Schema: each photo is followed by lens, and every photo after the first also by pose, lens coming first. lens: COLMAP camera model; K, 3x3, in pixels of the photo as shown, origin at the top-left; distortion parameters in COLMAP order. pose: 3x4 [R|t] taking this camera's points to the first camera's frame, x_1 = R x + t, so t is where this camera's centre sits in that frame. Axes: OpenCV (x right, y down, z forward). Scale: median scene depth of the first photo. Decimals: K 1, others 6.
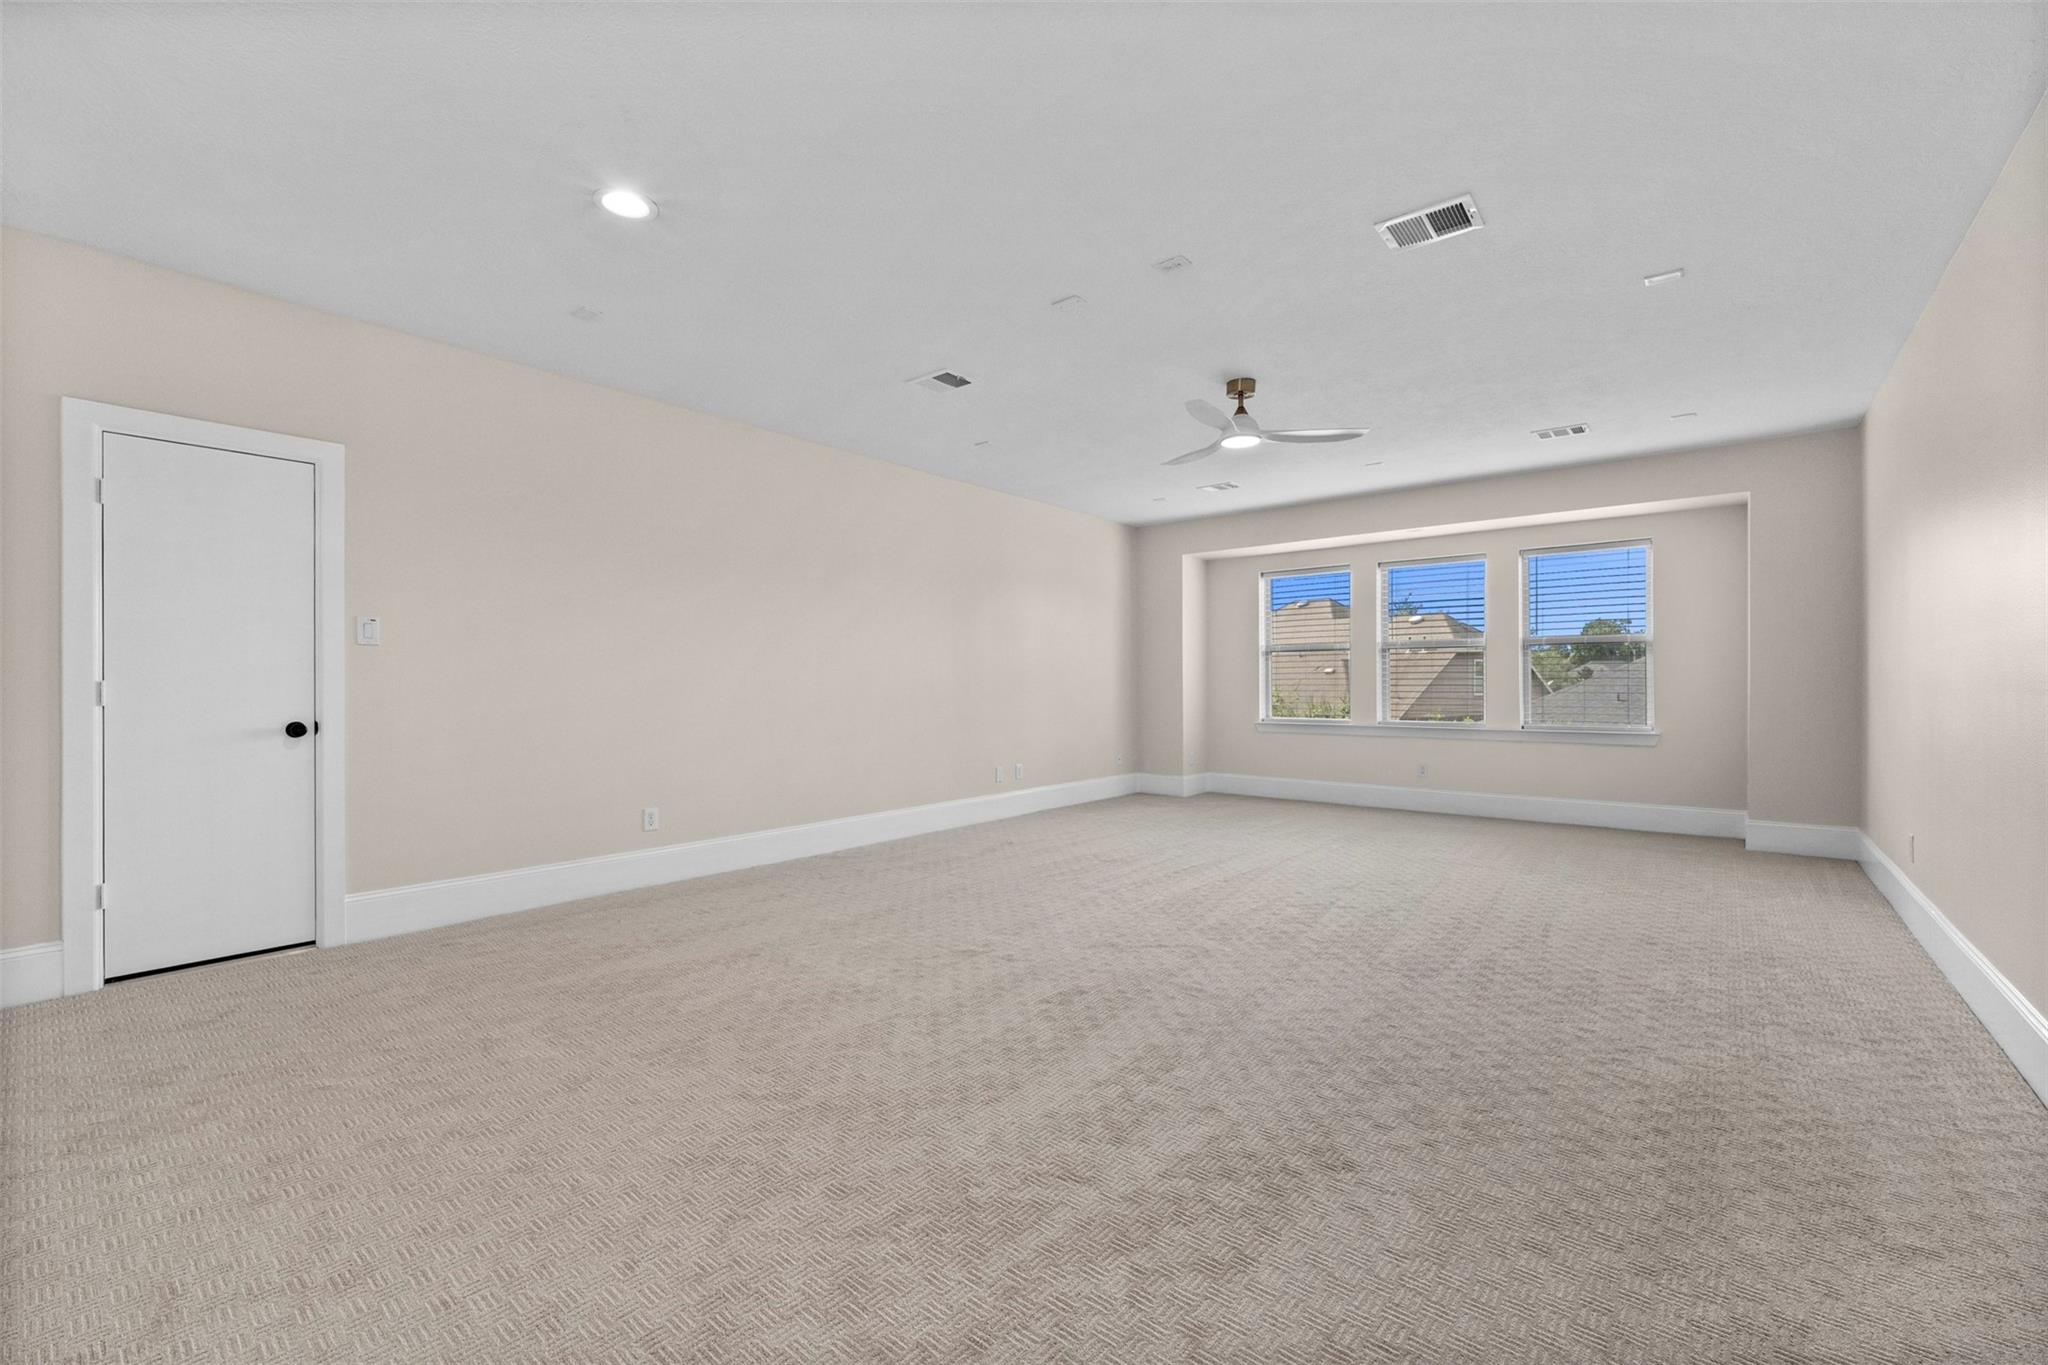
lens RADIAL K [[845.1, 0, 1024.0], [0, 845.1, 682.5], [0, 0, 1]] dist [0.001171, -0.000397]
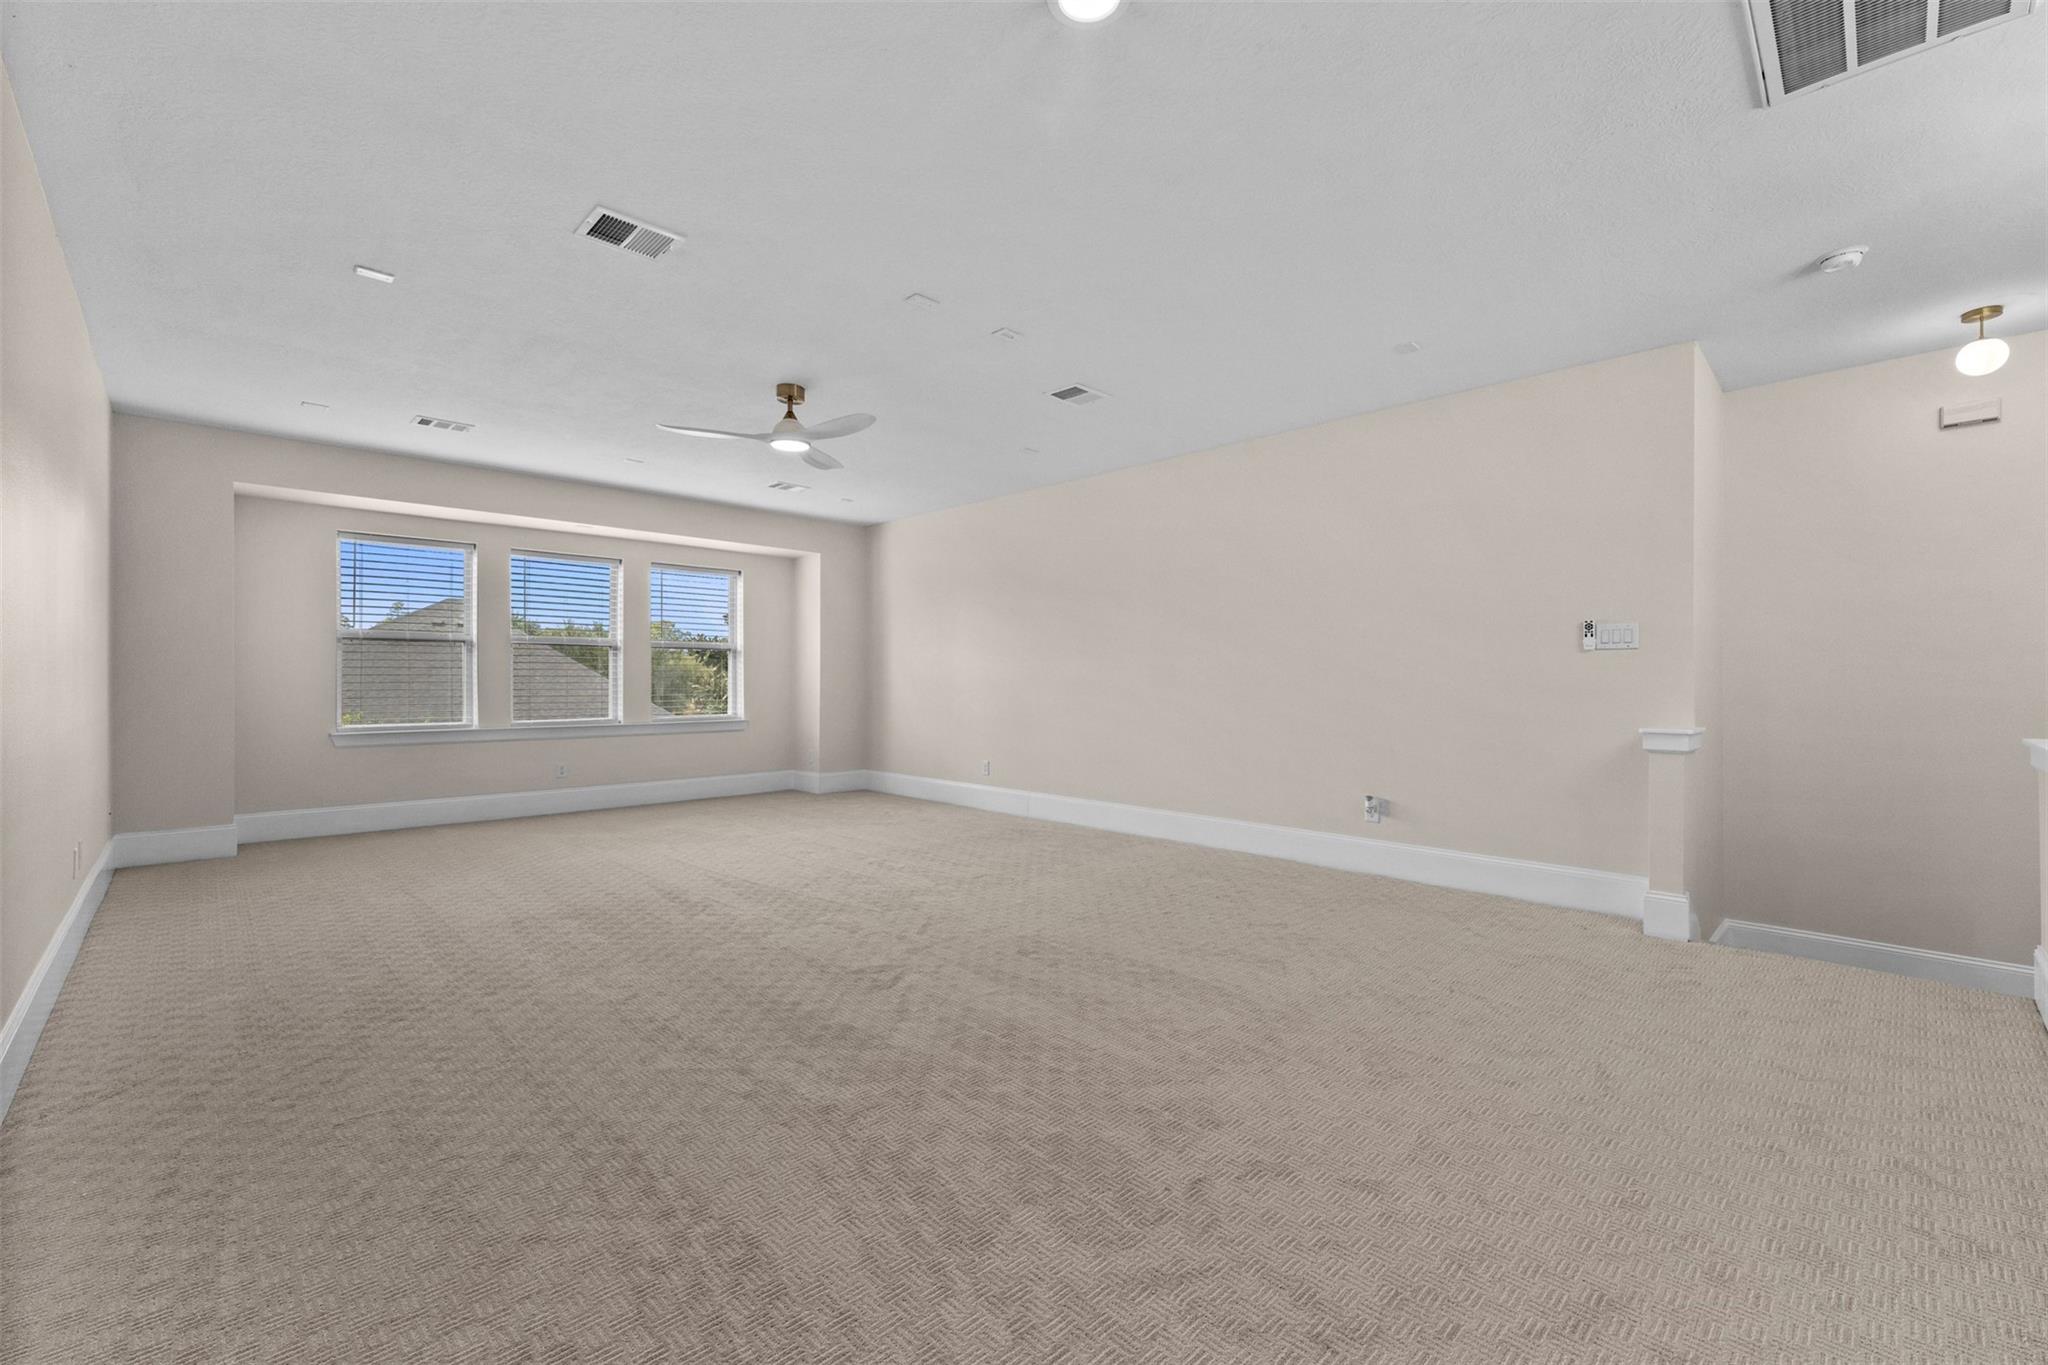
lens RADIAL K [[845.1, 0, 1024.0], [0, 845.1, 682.5], [0, 0, 1]] dist [0.001171, -0.000397]
pose [[0.090224, 0.003561, 0.995915, -0.618256], [-0.009558, 0.999951, -0.002709, 0.001245], [-0.995876, -0.009274, 0.090254, 0.524793]]
